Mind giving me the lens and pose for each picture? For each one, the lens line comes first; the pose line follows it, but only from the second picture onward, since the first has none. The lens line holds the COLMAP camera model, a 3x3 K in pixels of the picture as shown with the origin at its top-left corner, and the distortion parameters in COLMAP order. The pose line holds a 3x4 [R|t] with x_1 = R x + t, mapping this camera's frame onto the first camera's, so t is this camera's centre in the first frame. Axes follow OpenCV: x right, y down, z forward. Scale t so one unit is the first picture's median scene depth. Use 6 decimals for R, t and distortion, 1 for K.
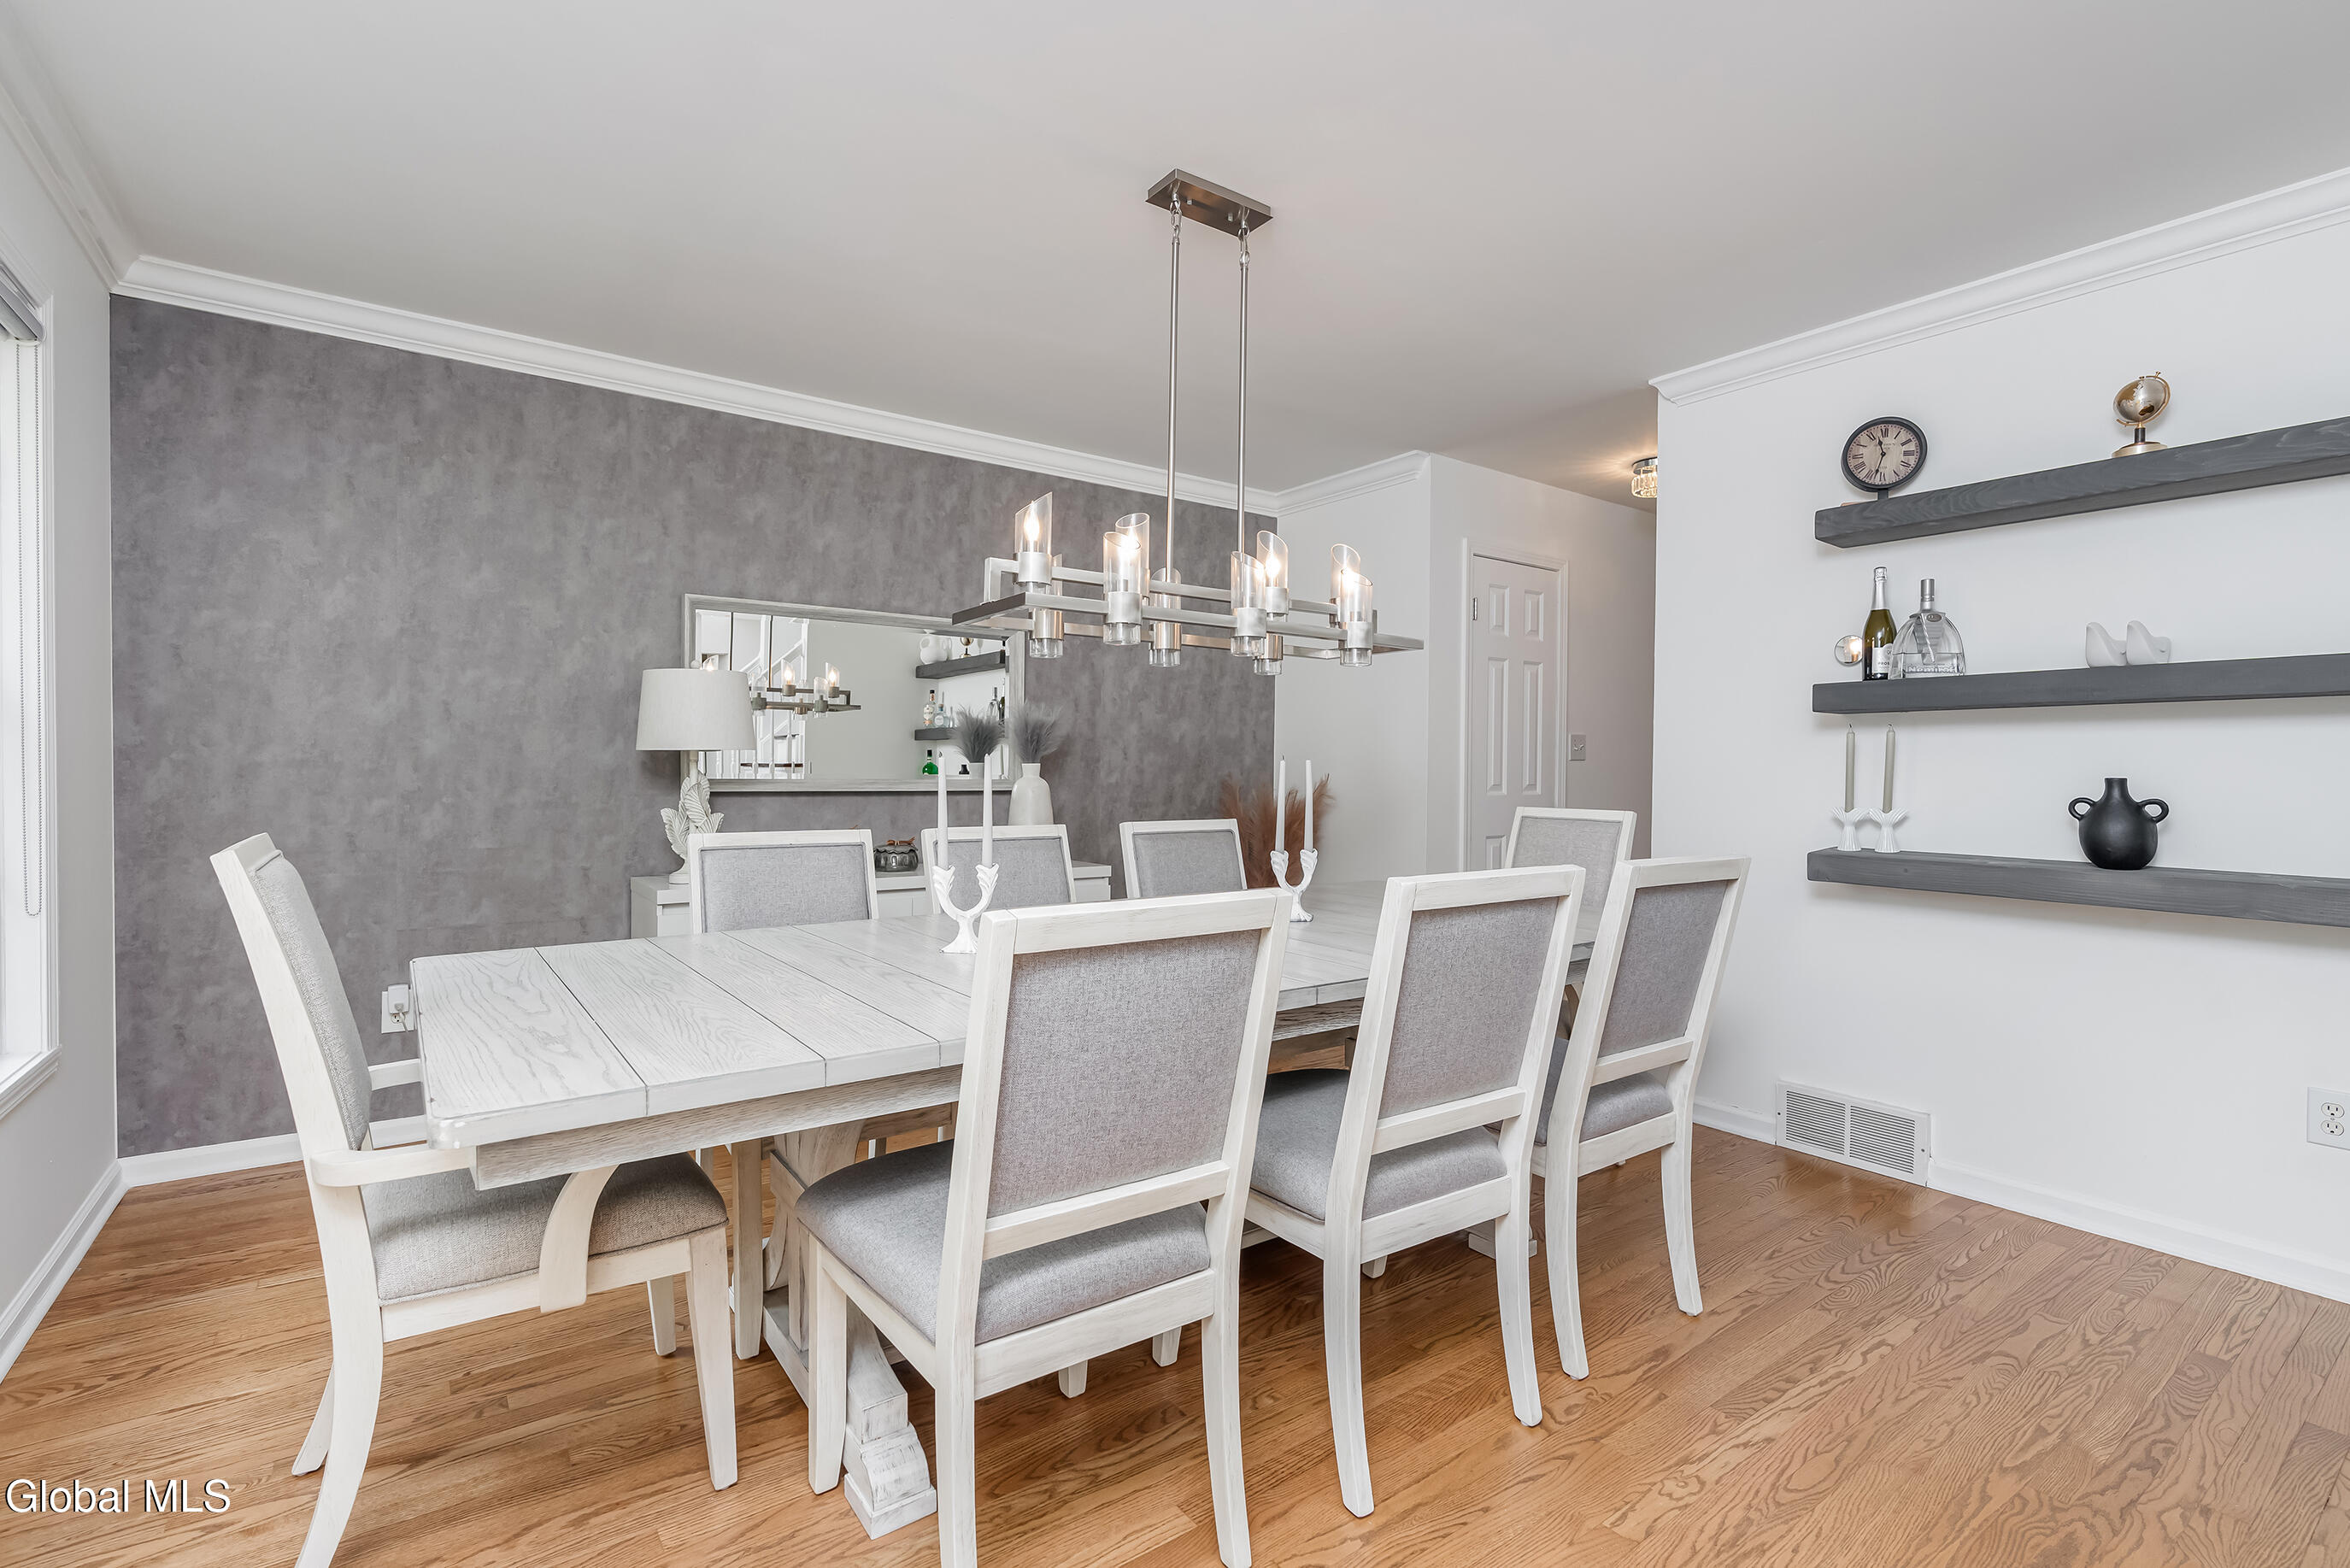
lens RADIAL K [[1071.3, 0, 1181.5], [0, 1071.3, 785.7], [0, 0, 1]] dist [-0.008437, 0.000484]
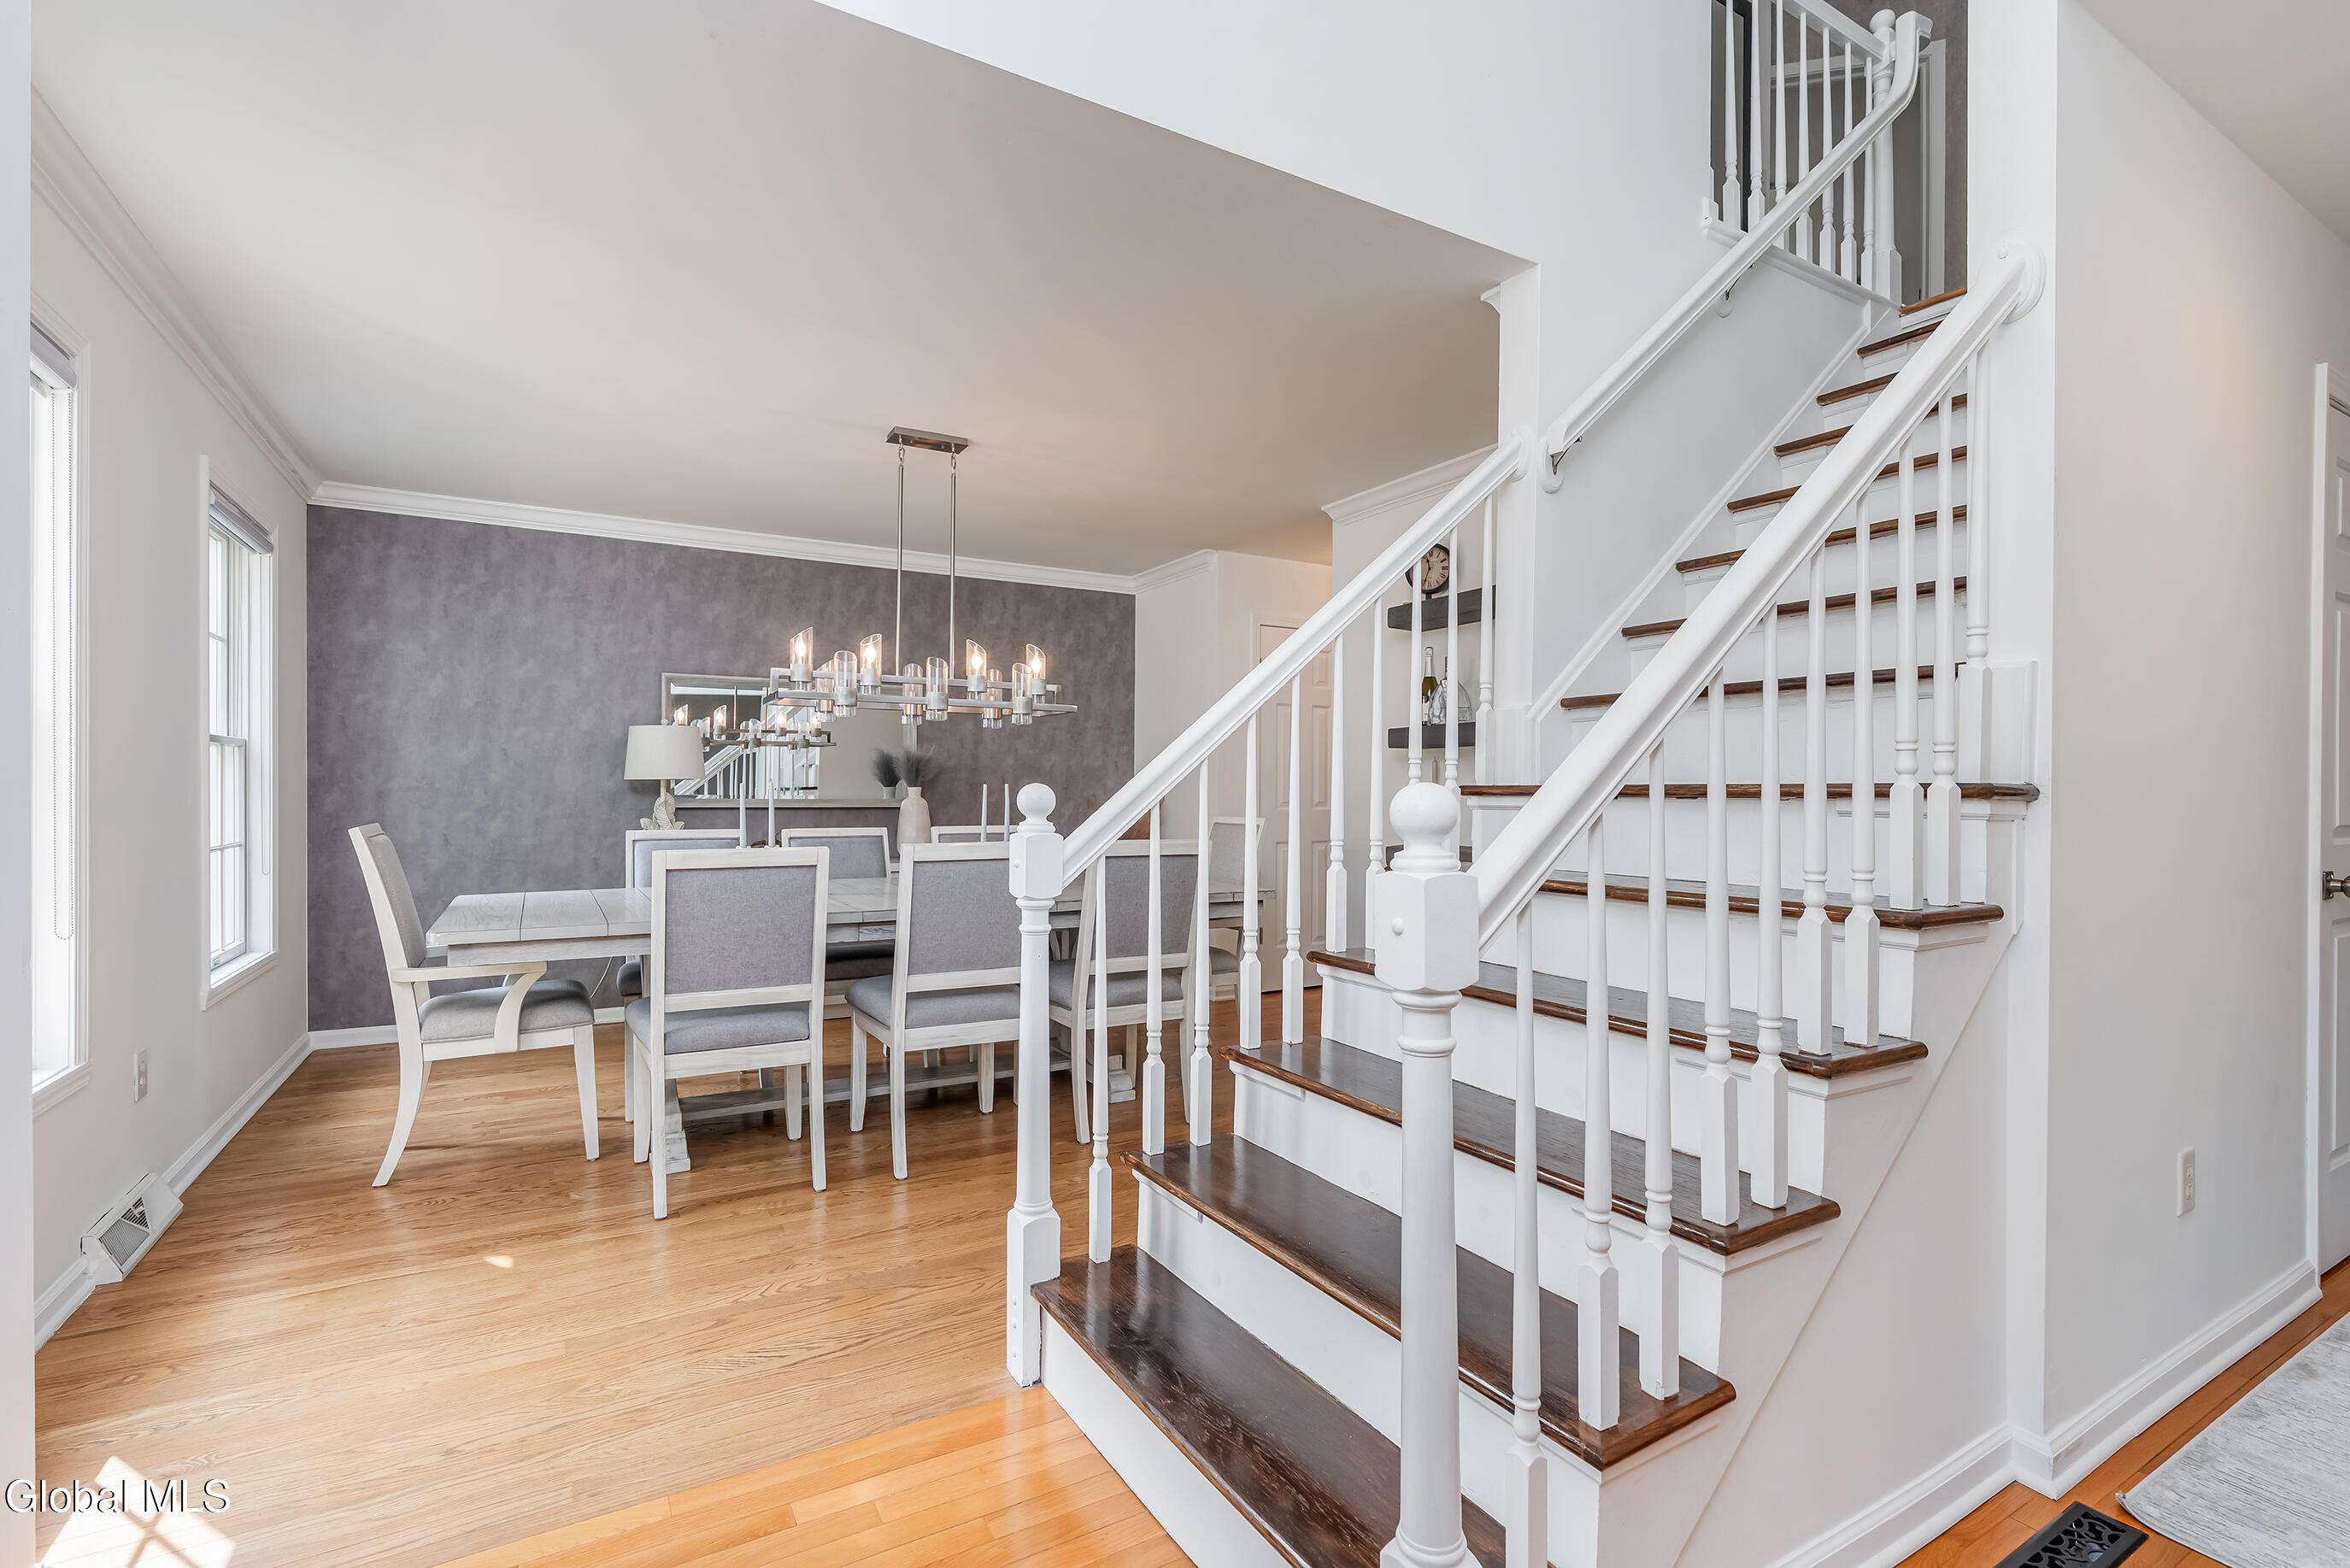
lens RADIAL K [[1071.3, 0, 1173.5], [0, 1071.3, 797.7], [0, 0, 1]] dist [-0.008437, 0.000484]
pose [[0.994619, -0.003260, -0.103553, 0.422876], [0.002112, 0.999935, -0.011197, 0.011140], [0.103583, 0.010918, 0.994561, -0.424299]]
